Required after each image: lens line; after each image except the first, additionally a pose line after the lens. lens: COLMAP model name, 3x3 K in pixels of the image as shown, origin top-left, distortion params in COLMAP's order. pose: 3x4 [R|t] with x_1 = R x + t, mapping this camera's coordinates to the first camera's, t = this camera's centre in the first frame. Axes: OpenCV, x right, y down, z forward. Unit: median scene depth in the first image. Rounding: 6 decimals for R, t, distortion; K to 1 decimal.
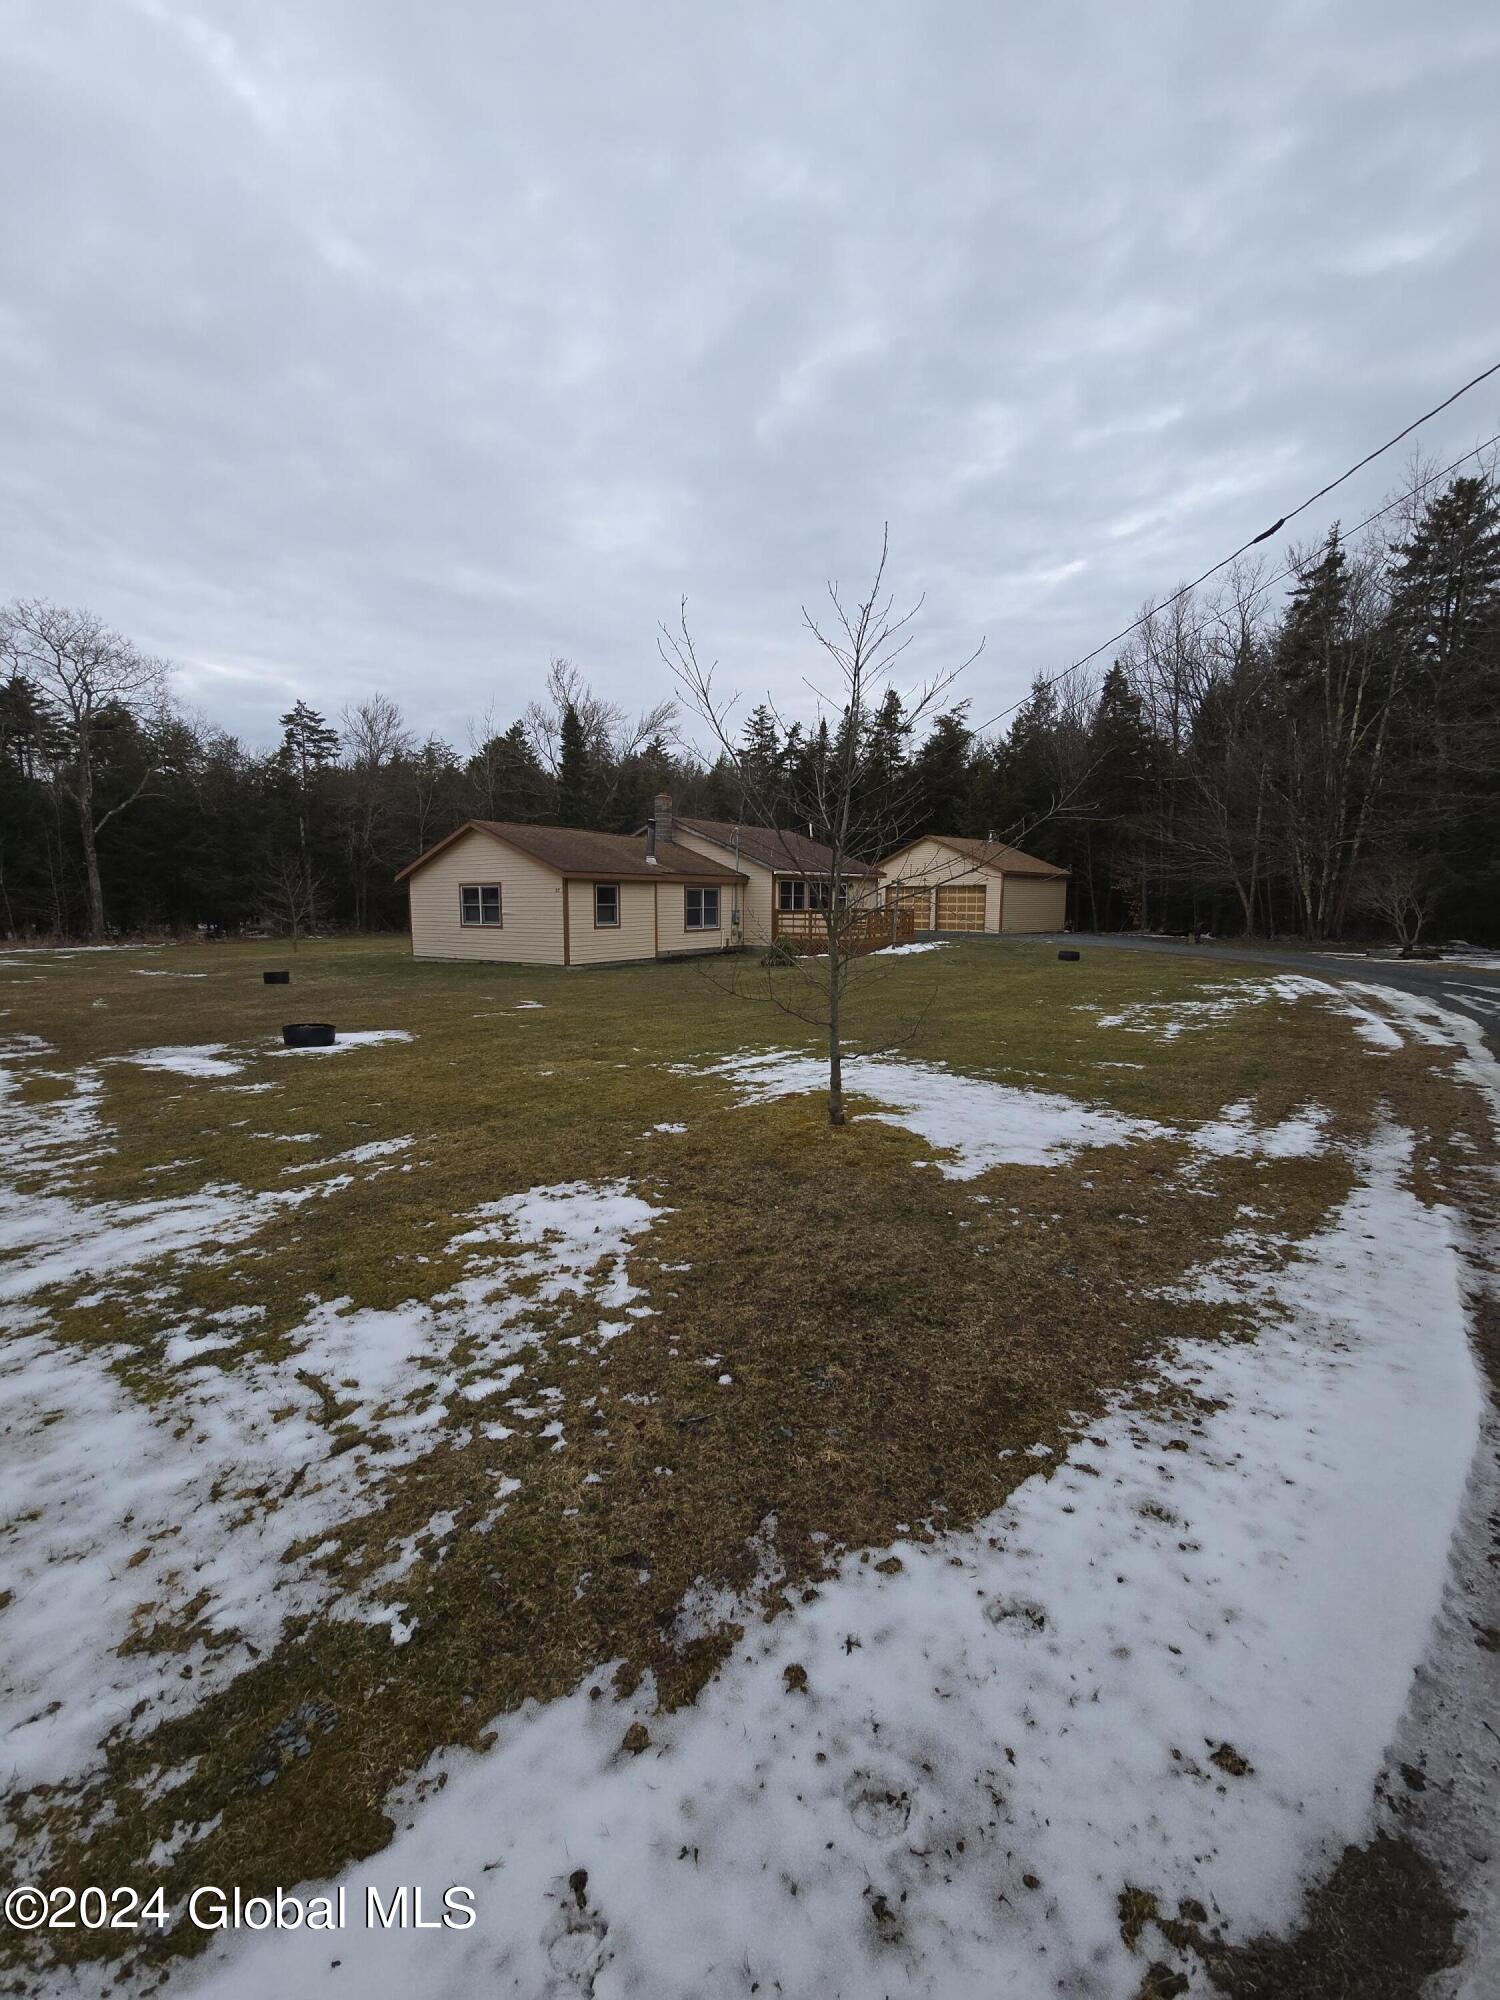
lens RADIAL K [[811.5, 0, 741.9], [0, 811.5, 993.5], [0, 0, 1]] dist [0.002012, -0.000195]
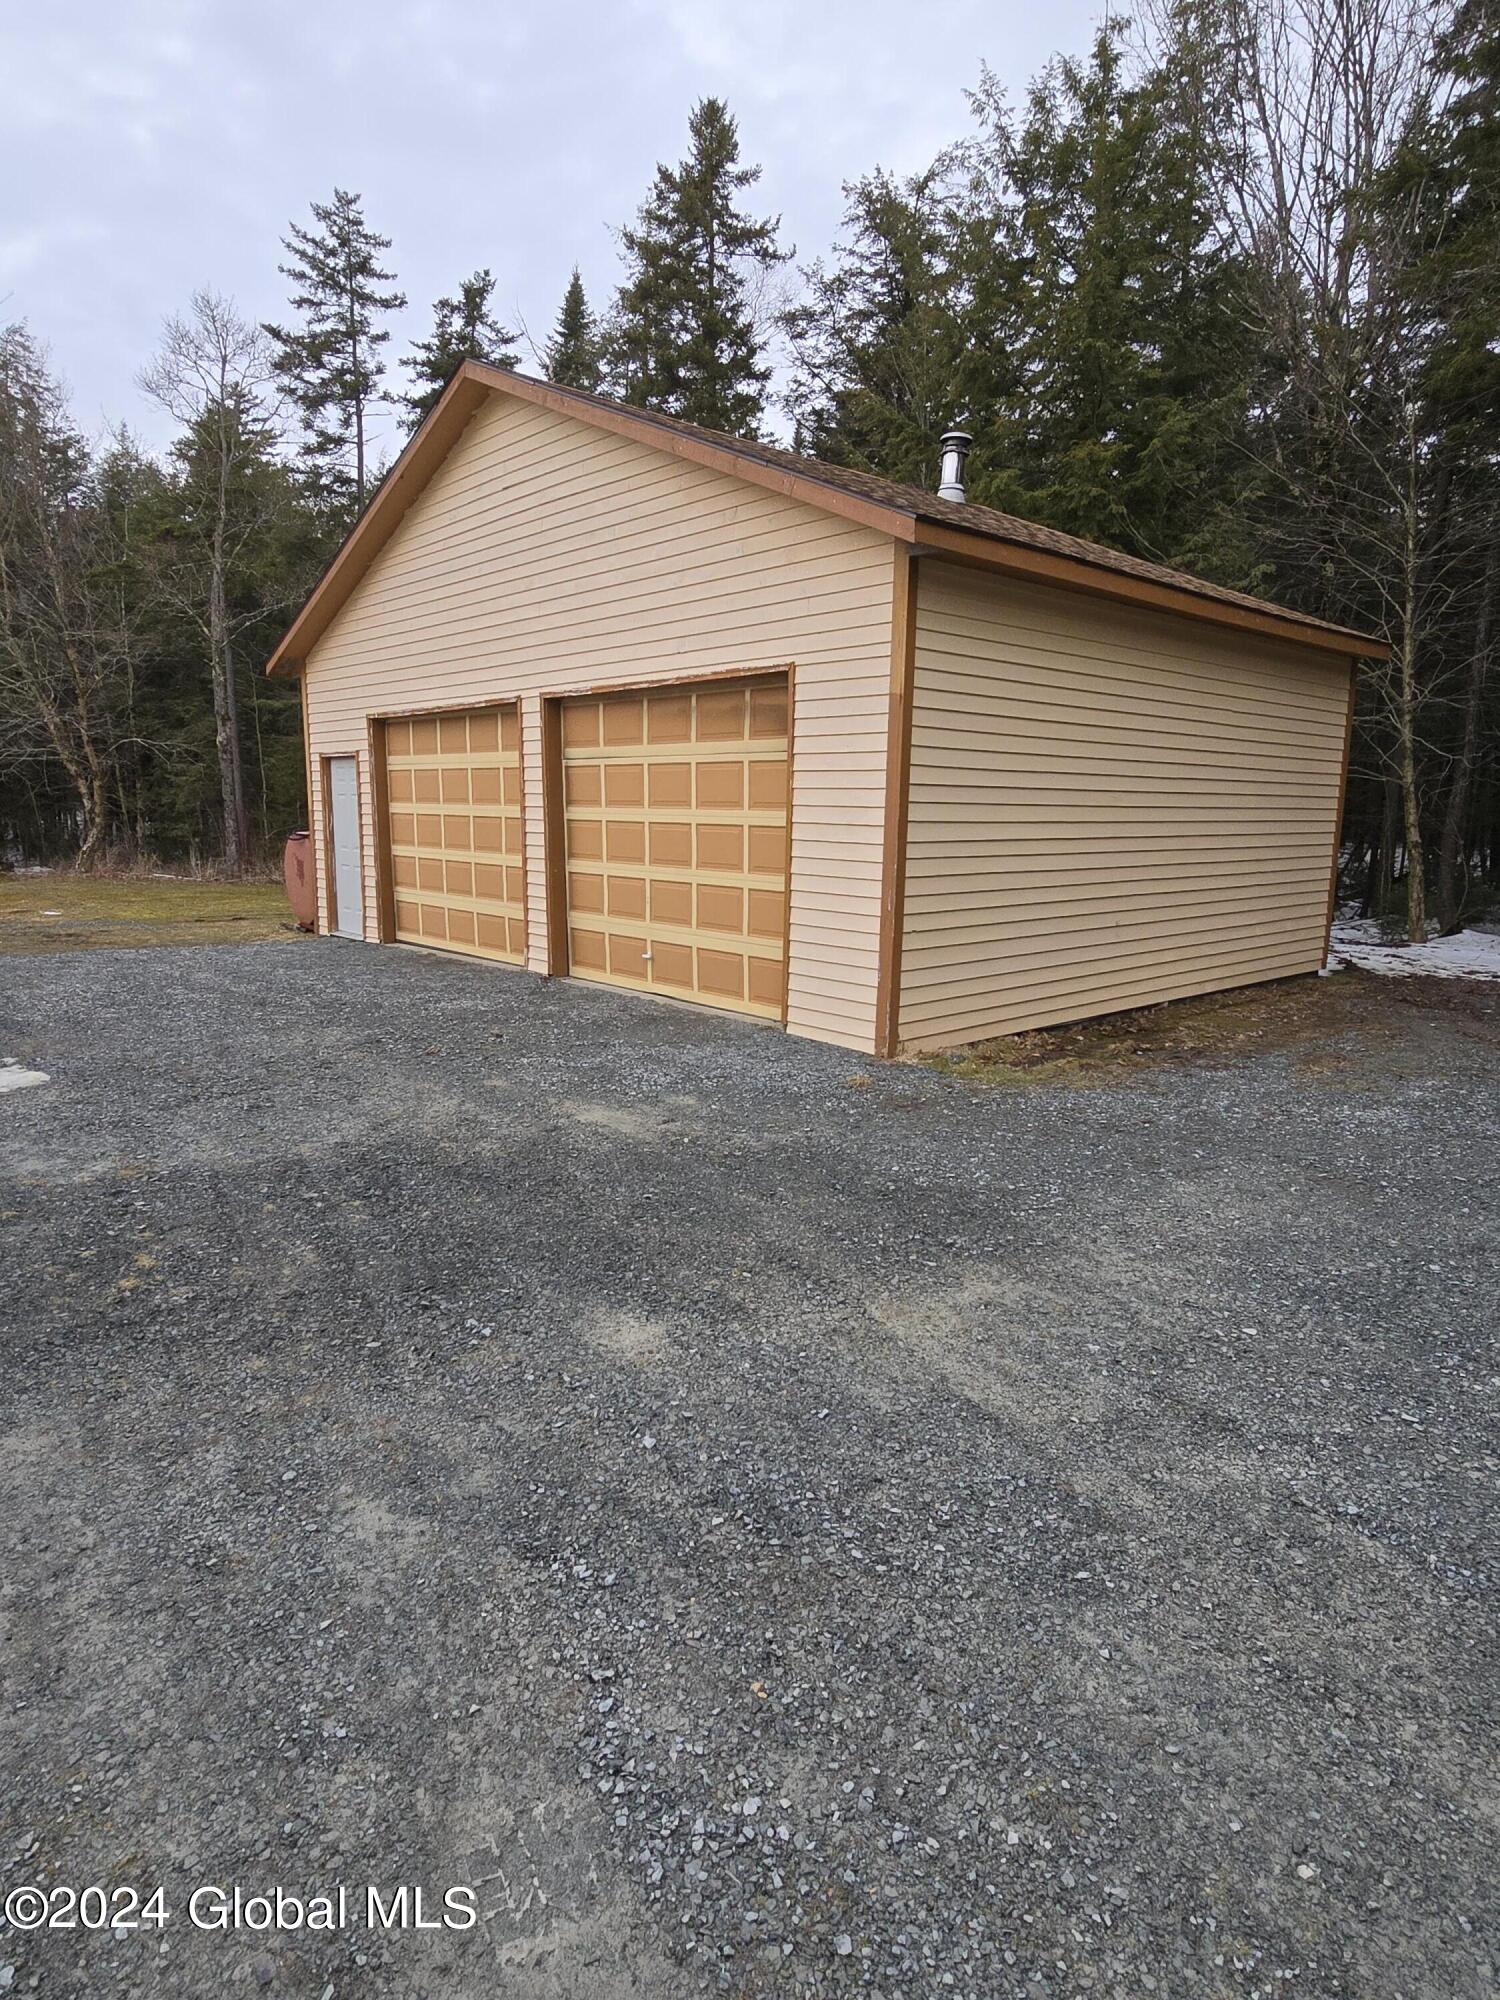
lens RADIAL K [[1147.9, 0, 748.9], [0, 1147.9, 995.7], [0, 0, 1]] dist [0.002358, -0.000474]
pose [[0.999969, 0.006271, 0.004723, 2.960945], [-0.006508, 0.998639, 0.051749, -0.917890], [-0.004392, -0.051778, 0.998649, 8.213031]]
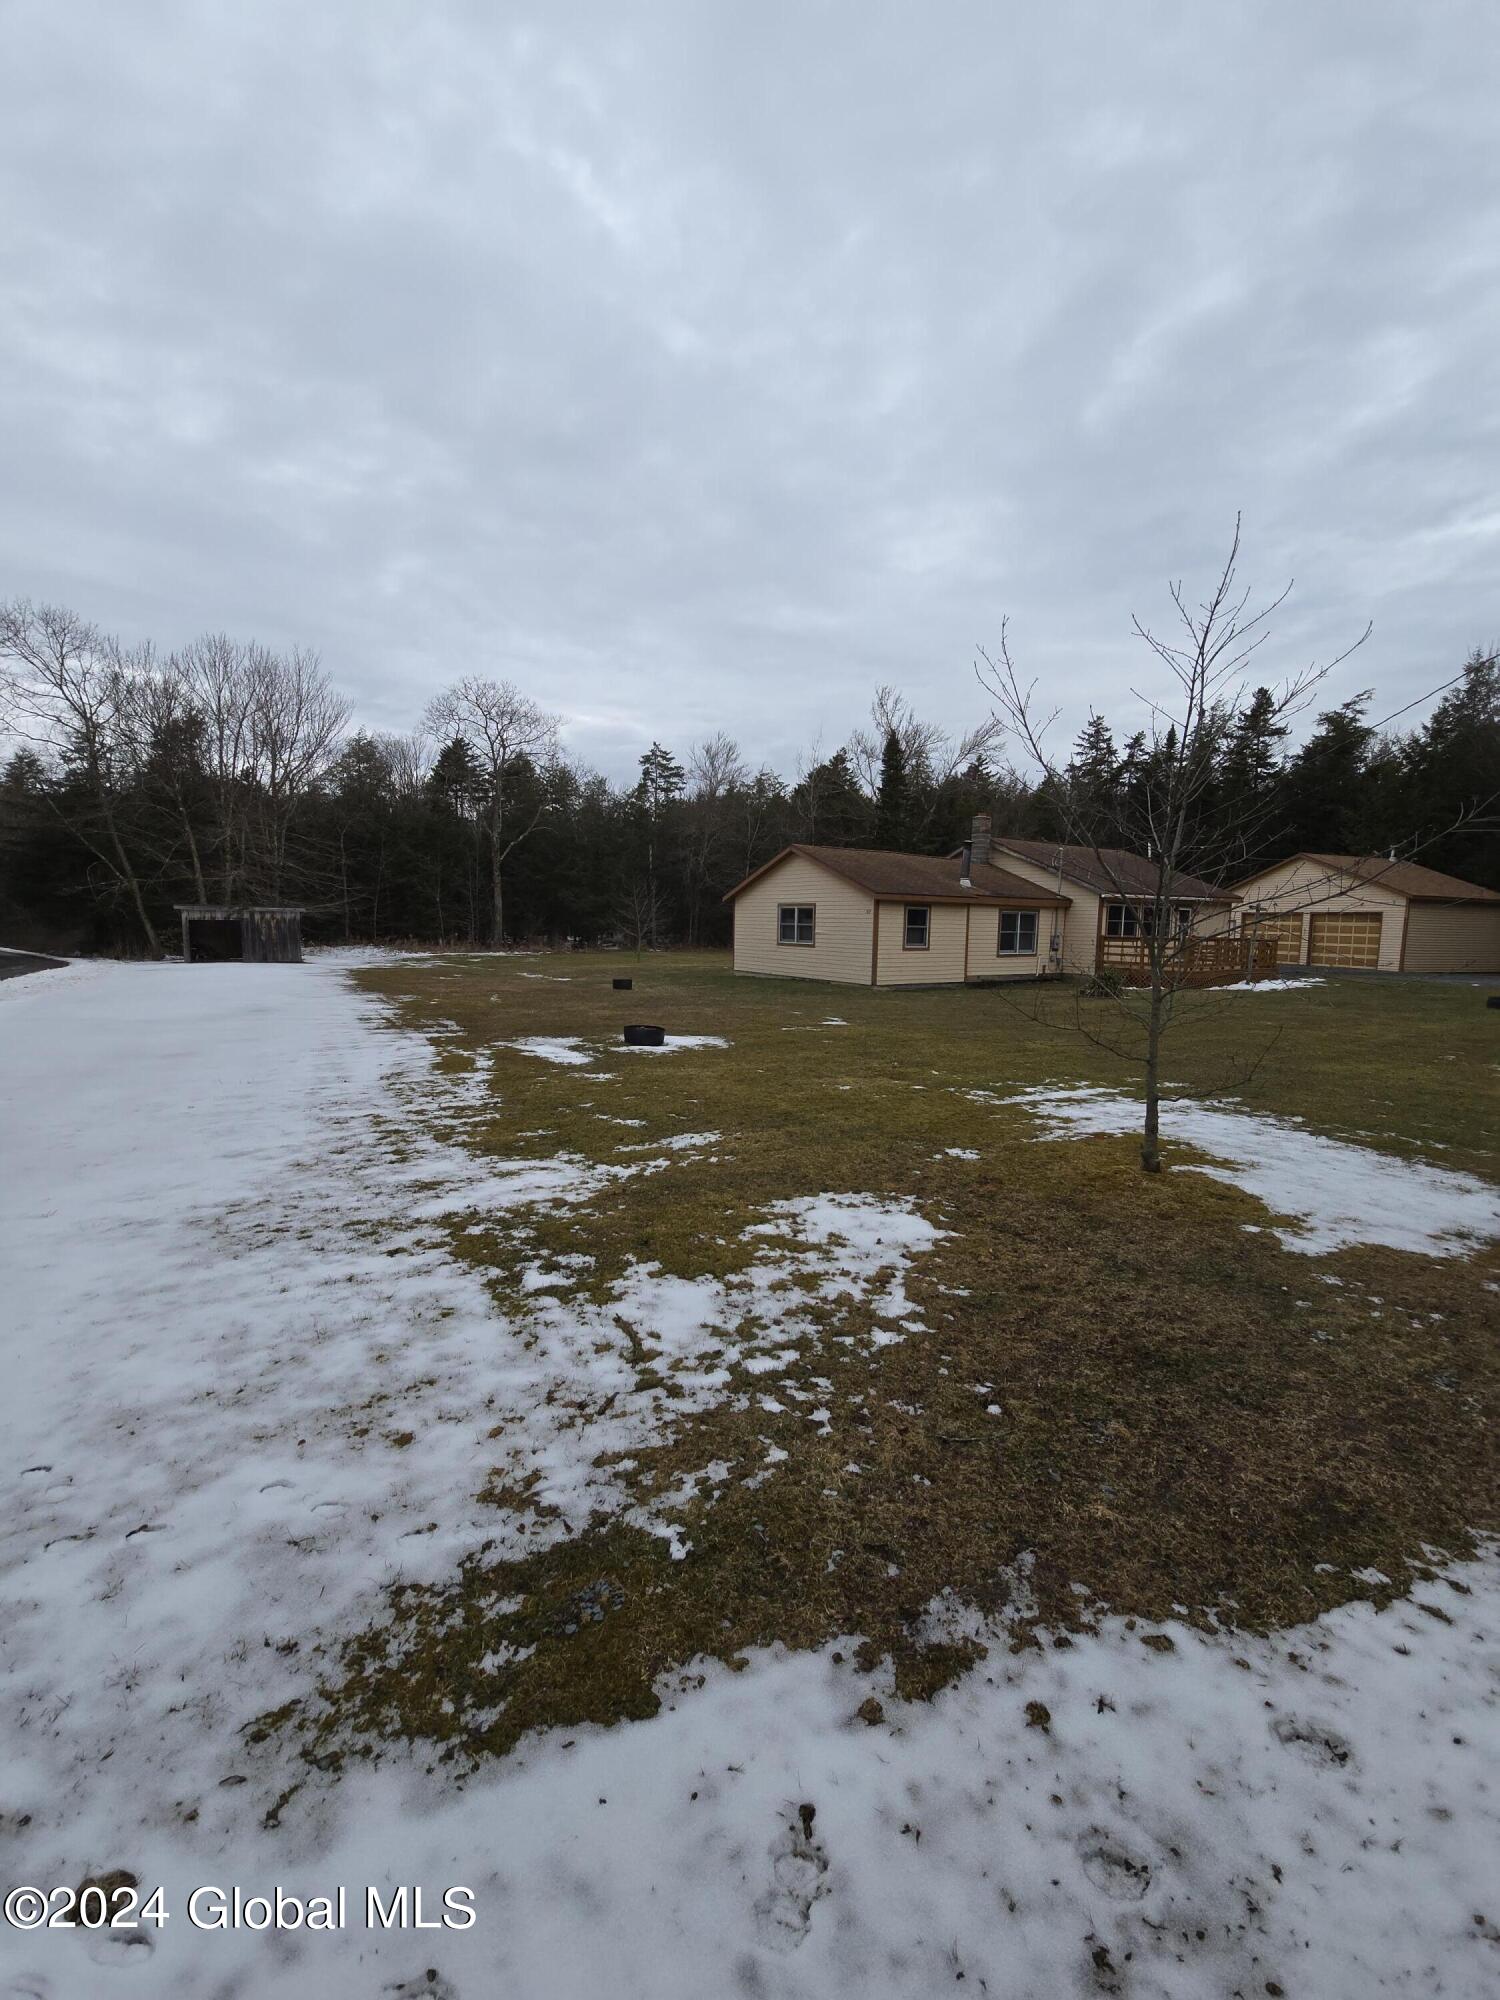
lens RADIAL K [[811.5, 0, 741.9], [0, 811.5, 993.5], [0, 0, 1]] dist [0.002012, -0.000195]
pose [[0.929406, 0.050451, -0.365593, 0.017170], [-0.060163, 0.998073, -0.015213, 0.004095], [0.364121, 0.036134, 0.930650, -0.025112]]
